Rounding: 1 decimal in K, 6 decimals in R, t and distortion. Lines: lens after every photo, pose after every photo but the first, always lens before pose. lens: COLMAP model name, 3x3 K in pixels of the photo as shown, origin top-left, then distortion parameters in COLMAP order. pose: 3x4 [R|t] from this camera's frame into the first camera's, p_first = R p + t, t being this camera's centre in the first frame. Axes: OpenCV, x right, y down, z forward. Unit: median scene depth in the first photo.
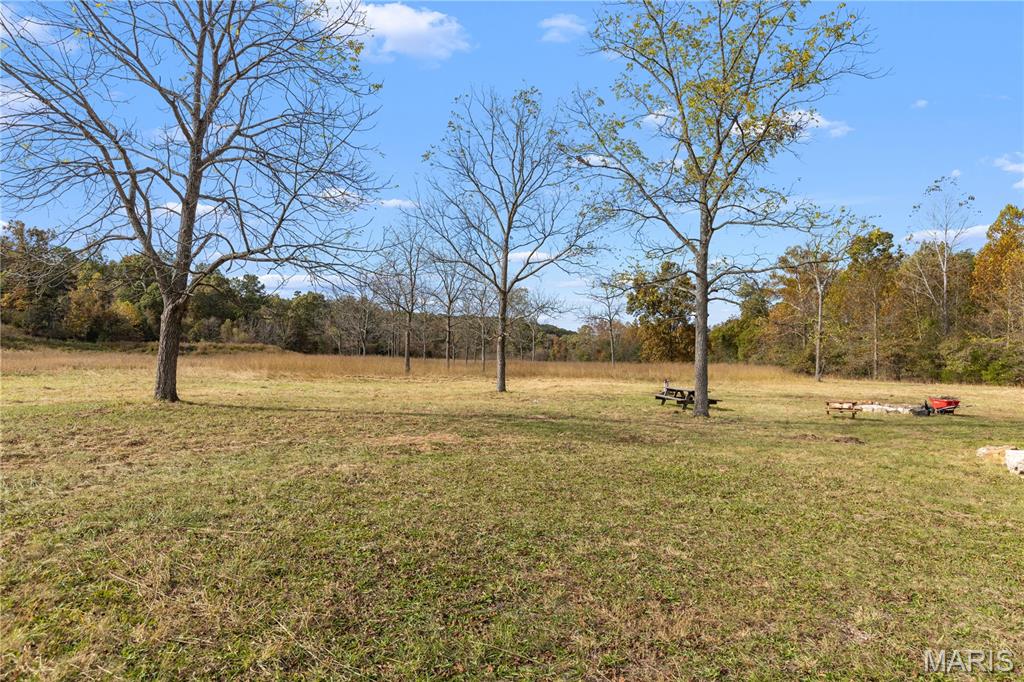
lens RADIAL K [[662.6, 0, 512.9], [0, 662.6, 340.7], [0, 0, 1]] dist [0.004658, 0.000720]
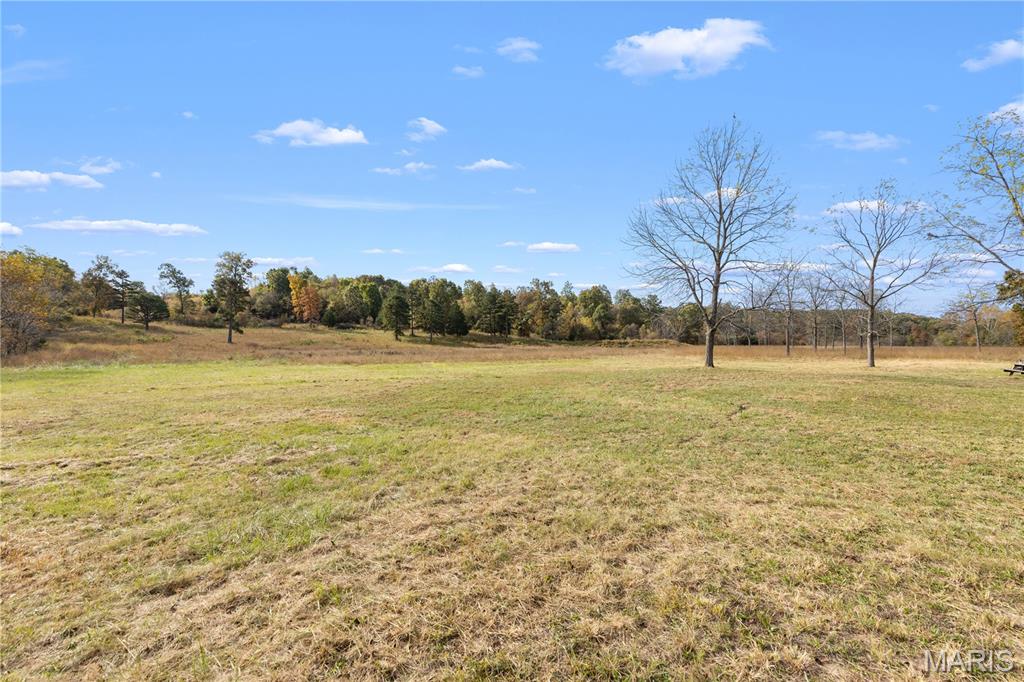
lens RADIAL K [[465.8, 0, 508.3], [0, 465.8, 343.6], [0, 0, 1]] dist [0.005382, 0.000750]
pose [[0.795780, -0.025222, -0.605061, -0.017821], [0.036149, 0.999329, 0.005887, -0.011371], [0.604507, -0.026557, 0.796157, -0.266413]]
